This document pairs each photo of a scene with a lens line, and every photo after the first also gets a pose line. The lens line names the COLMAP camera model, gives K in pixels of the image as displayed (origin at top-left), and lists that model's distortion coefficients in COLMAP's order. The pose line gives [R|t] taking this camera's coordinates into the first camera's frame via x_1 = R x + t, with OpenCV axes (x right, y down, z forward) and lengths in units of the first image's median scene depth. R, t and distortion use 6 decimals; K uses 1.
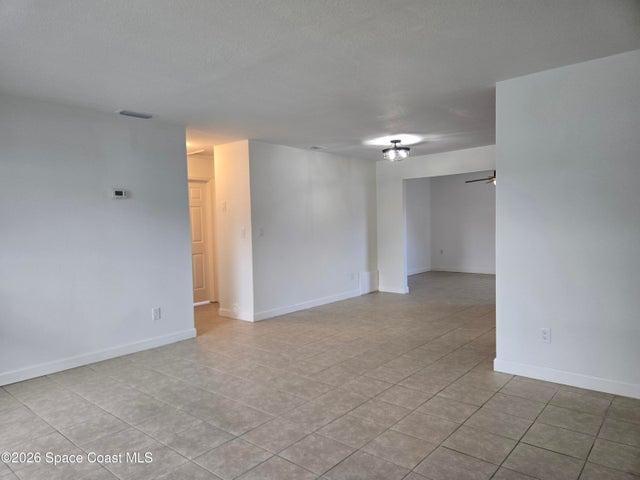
lens RADIAL K [[427.3, 0, 314.5], [0, 427.3, 244.0], [0, 0, 1]] dist [0.070298, -0.063440]
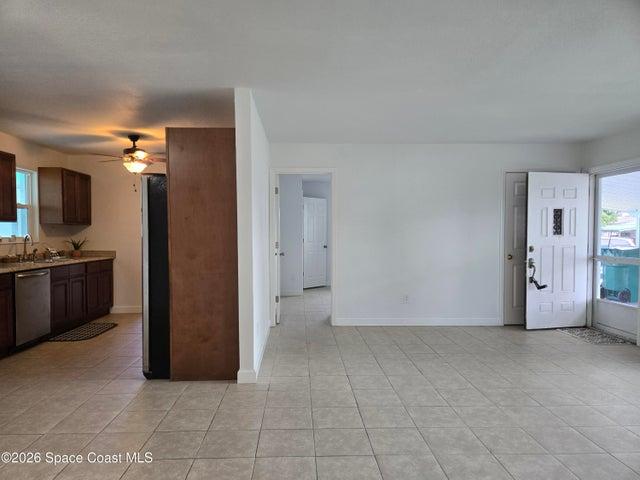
lens RADIAL K [[427.3, 0, 314.5], [0, 427.3, 244.0], [0, 0, 1]] dist [0.070298, -0.063440]
pose [[-0.677865, 0.007256, 0.735151, -0.411979], [0.051822, 0.997936, 0.037934, -0.050535], [-0.733358, 0.063811, -0.676841, 1.651610]]
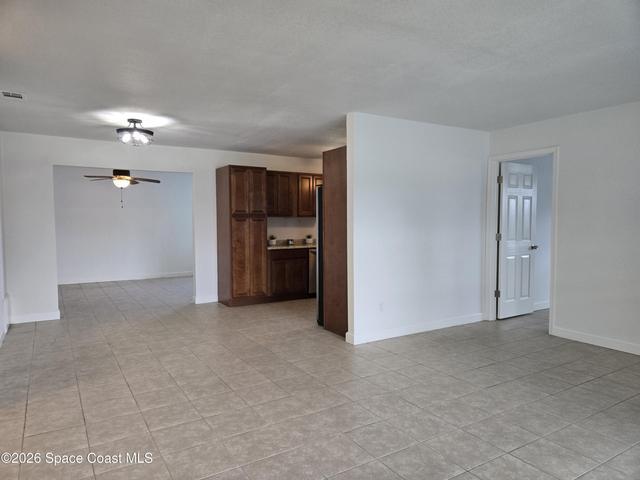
lens RADIAL K [[427.3, 0, 314.5], [0, 427.3, 244.0], [0, 0, 1]] dist [0.070298, -0.063440]
pose [[0.305665, -0.028506, 0.951712, -0.825385], [0.040367, 0.999041, 0.016958, -0.019490], [-0.951283, 0.033234, 0.306522, 0.780384]]
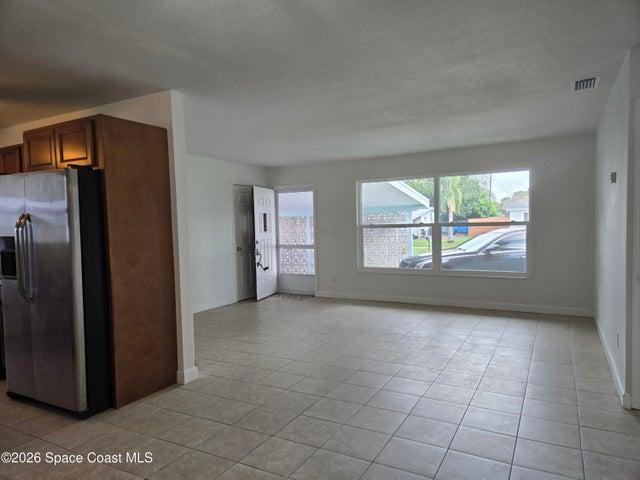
lens RADIAL K [[427.3, 0, 314.5], [0, 427.3, 244.0], [0, 0, 1]] dist [0.070298, -0.063440]
pose [[-0.978234, 0.056060, -0.199789, 0.356954], [0.037981, 0.994922, 0.093206, -0.111448], [0.204000, 0.083589, -0.975396, 2.166394]]
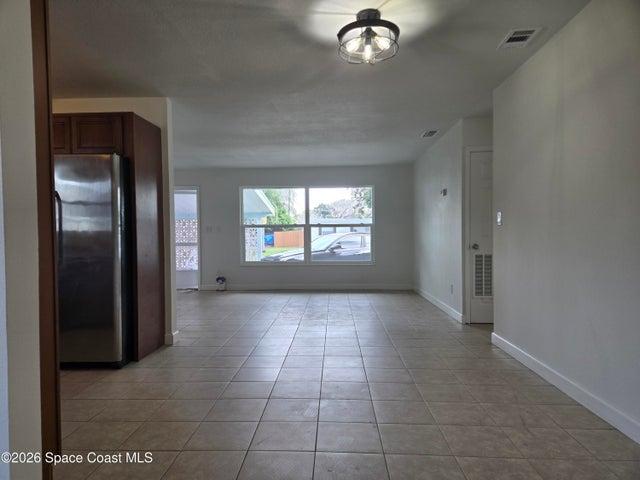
lens RADIAL K [[427.3, 0, 314.5], [0, 427.3, 244.0], [0, 0, 1]] dist [0.070298, -0.063440]
pose [[-0.786658, 0.043393, -0.615862, 0.903299], [-0.001363, 0.997402, 0.072017, -0.065413], [0.617387, 0.057492, -0.784556, 2.313020]]
